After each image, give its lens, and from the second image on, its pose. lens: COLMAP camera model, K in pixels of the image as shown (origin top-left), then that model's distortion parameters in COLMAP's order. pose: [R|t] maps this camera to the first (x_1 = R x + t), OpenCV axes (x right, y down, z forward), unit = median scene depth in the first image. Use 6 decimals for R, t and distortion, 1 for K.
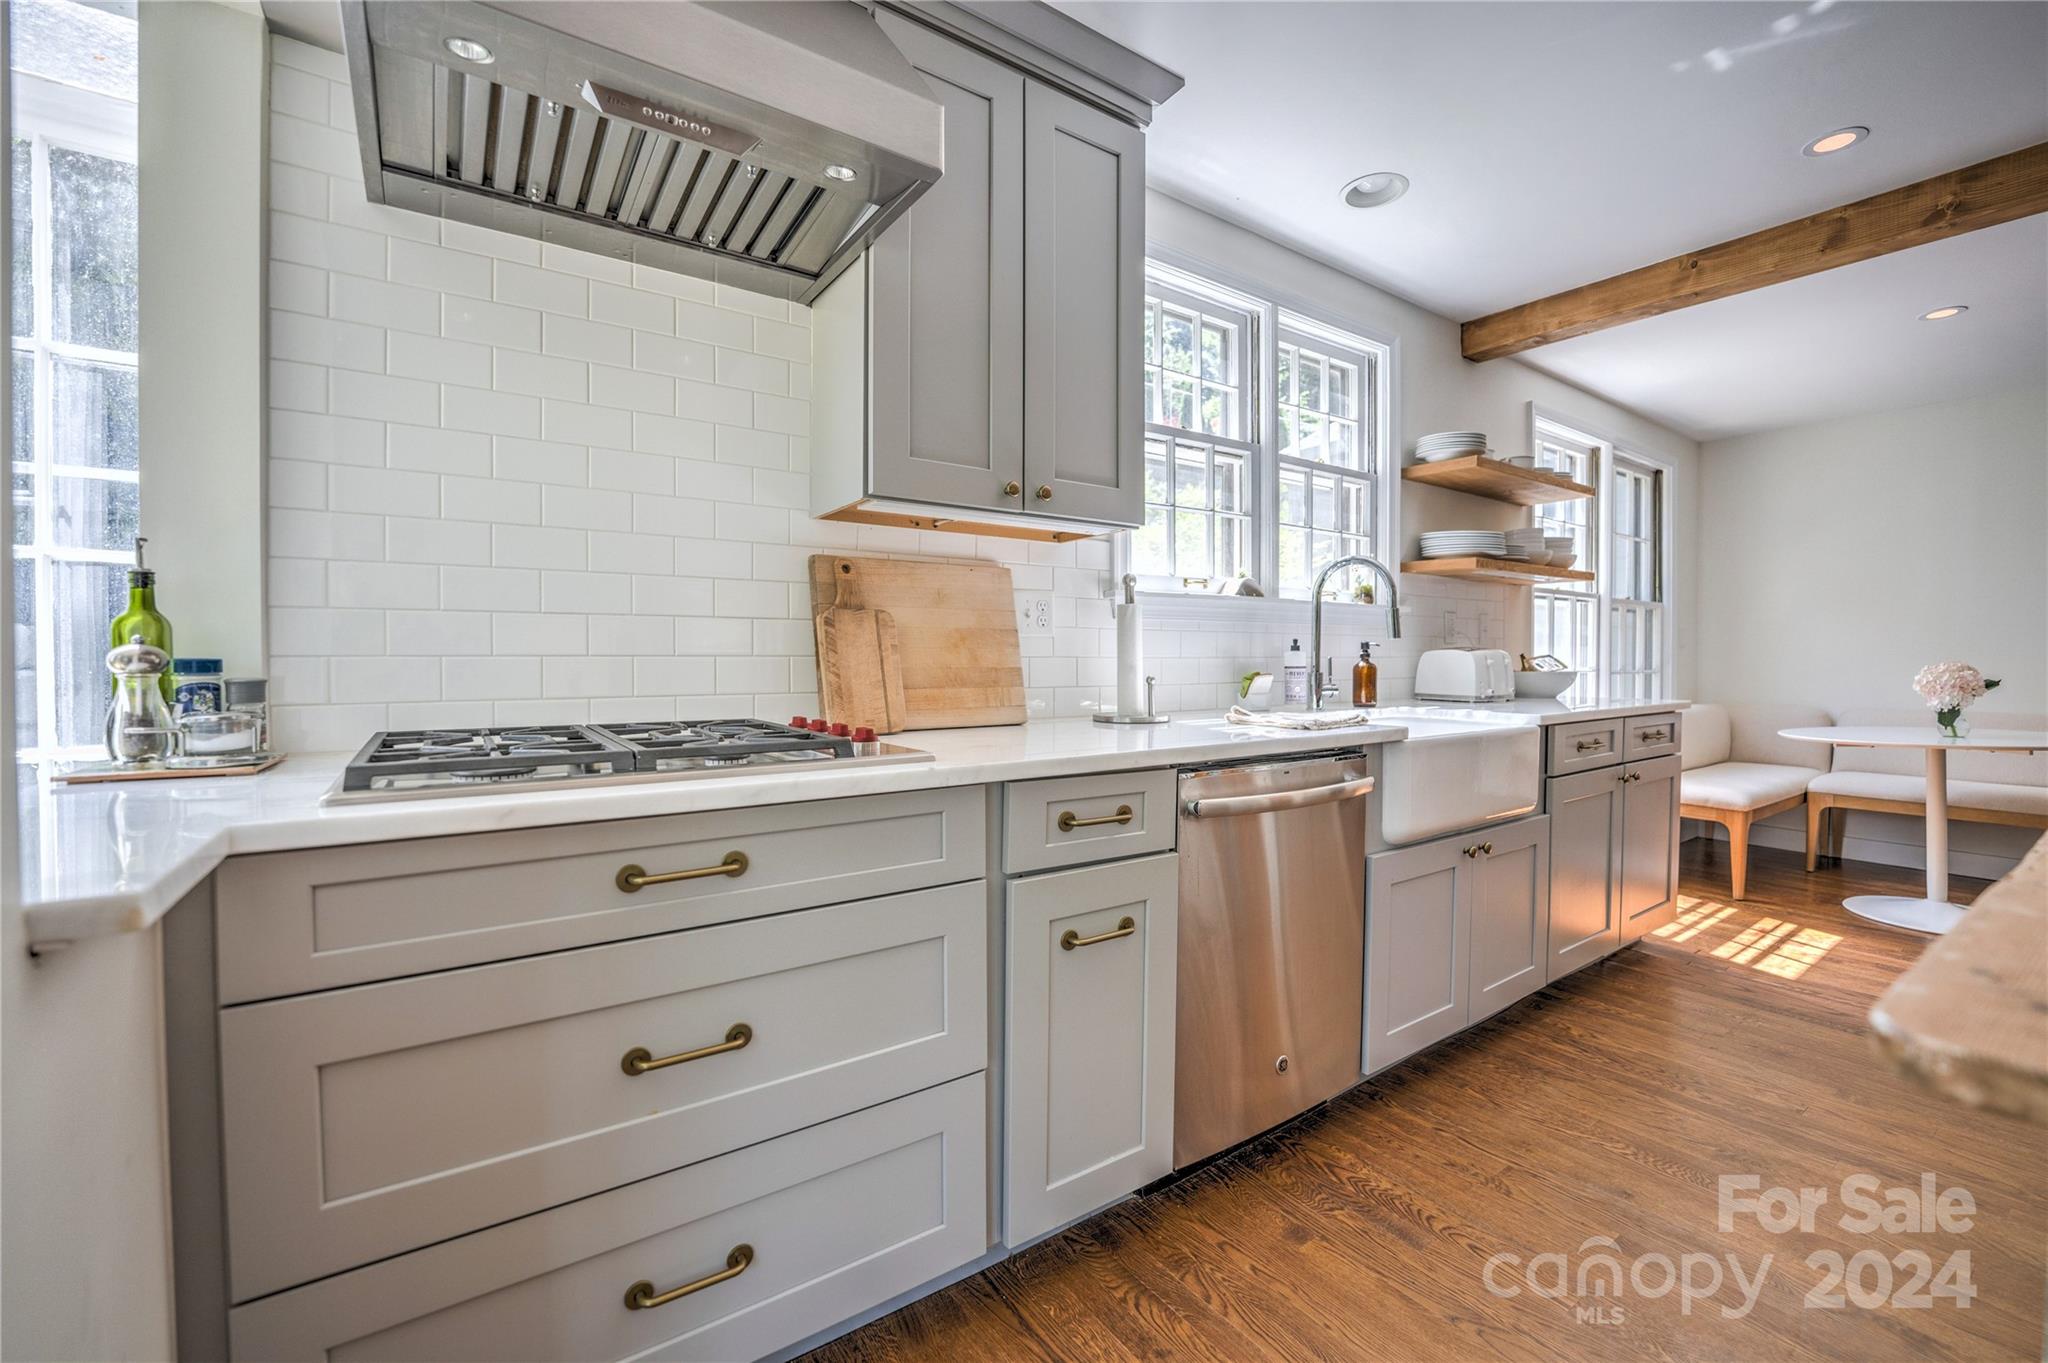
lens RADIAL K [[835.4, 0, 1031.1], [0, 835.4, 675.4], [0, 0, 1]] dist [-0.020722, -0.000597]
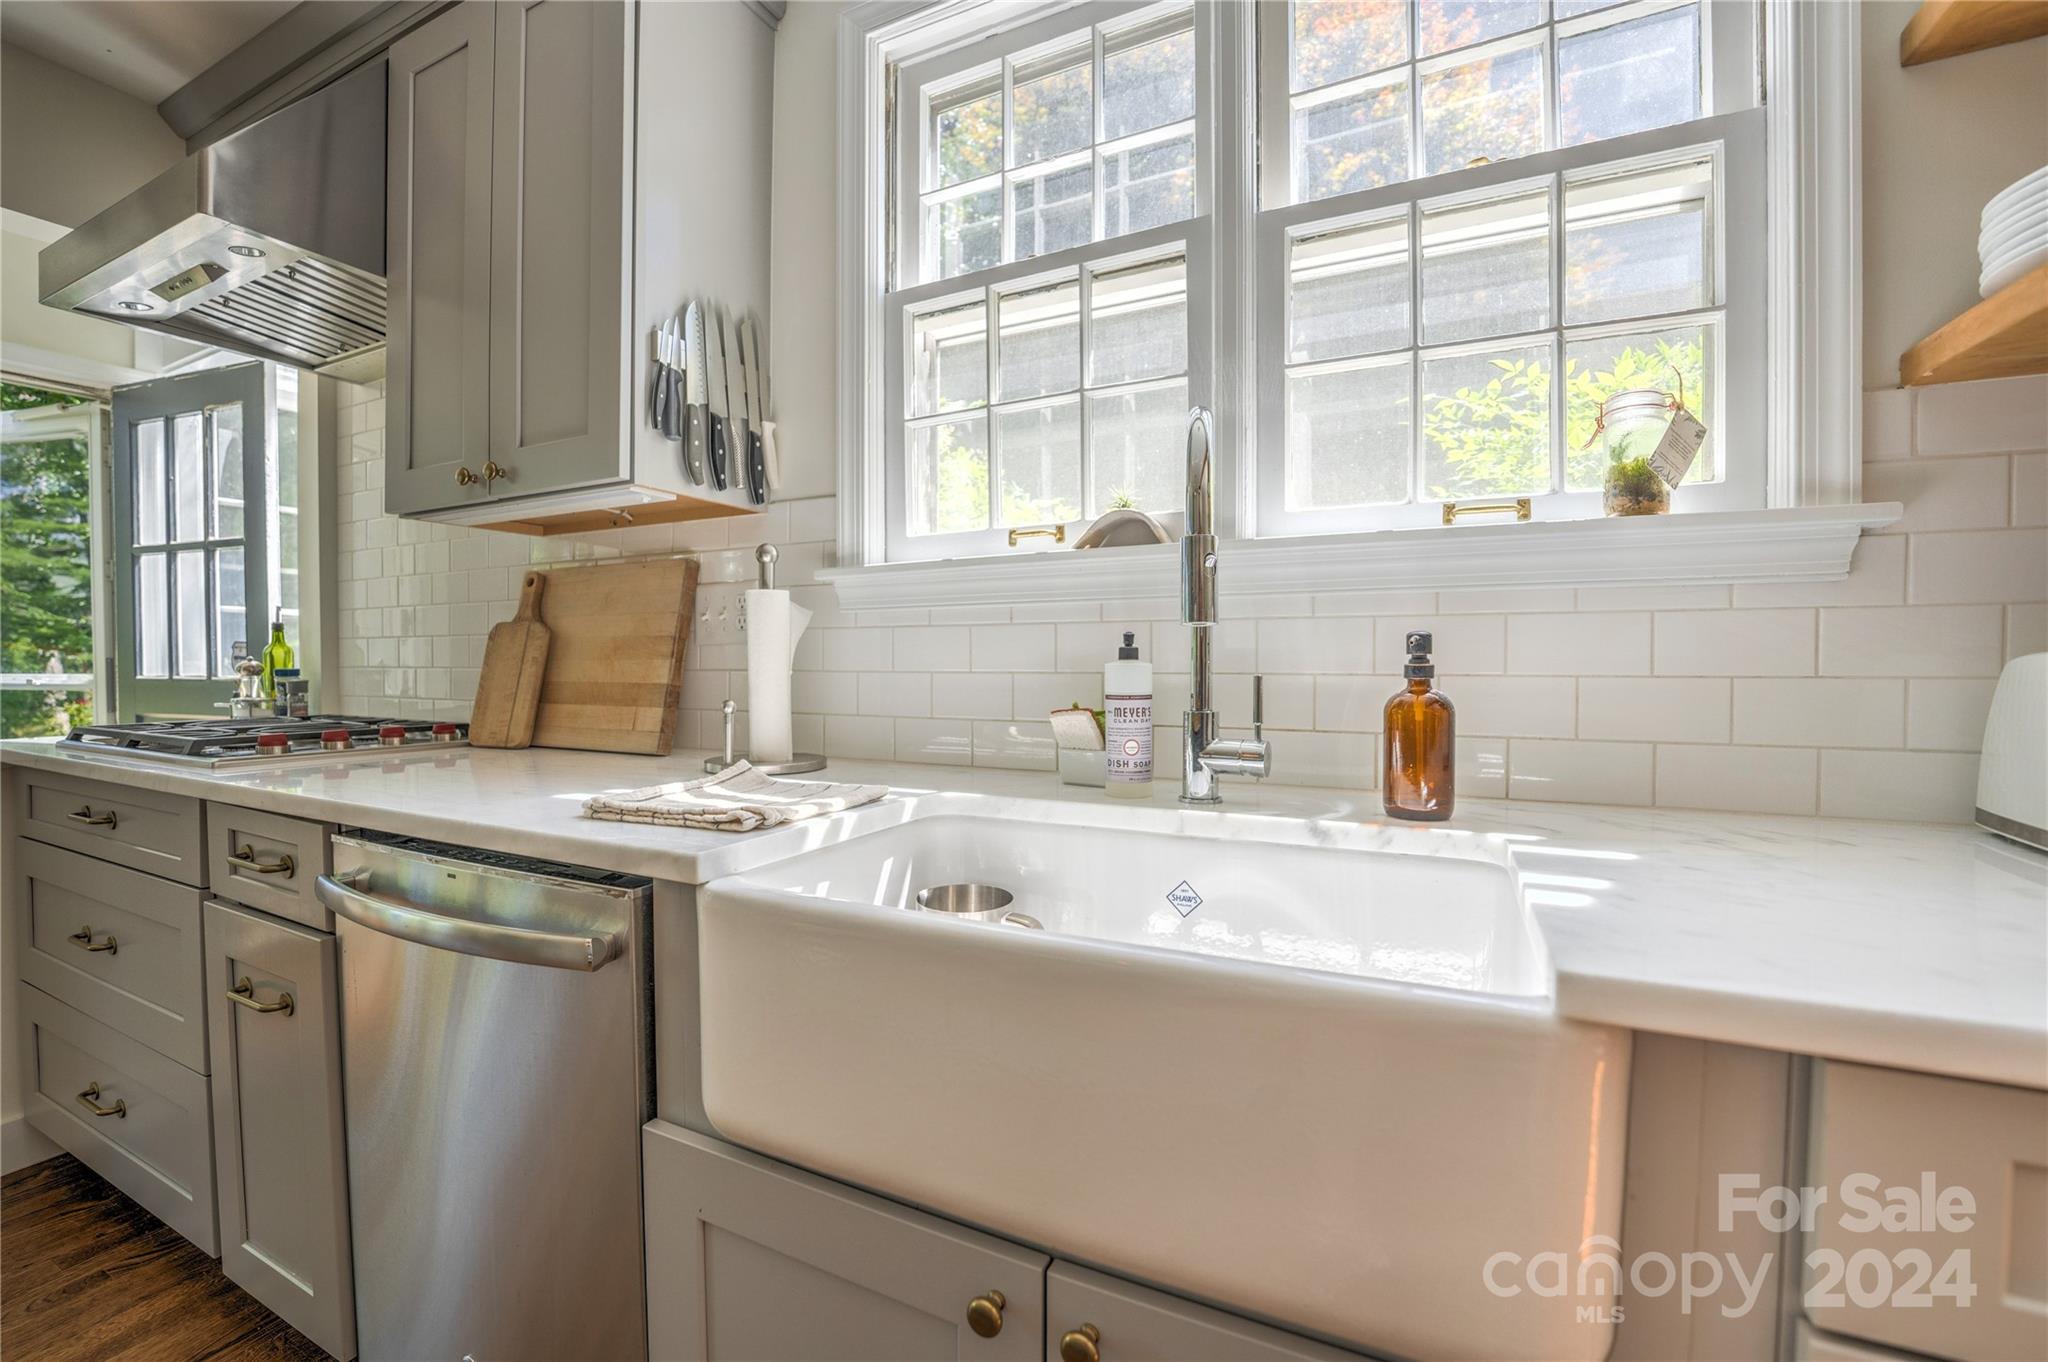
lens RADIAL K [[835.4, 0, 1031.1], [0, 835.4, 674.9], [0, 0, 1]] dist [-0.020722, -0.000597]
pose [[0.481791, 0.016466, -0.876131, 0.679047], [-0.017598, 0.999804, 0.009113, -0.024508], [0.876109, 0.011028, 0.481986, 0.738821]]
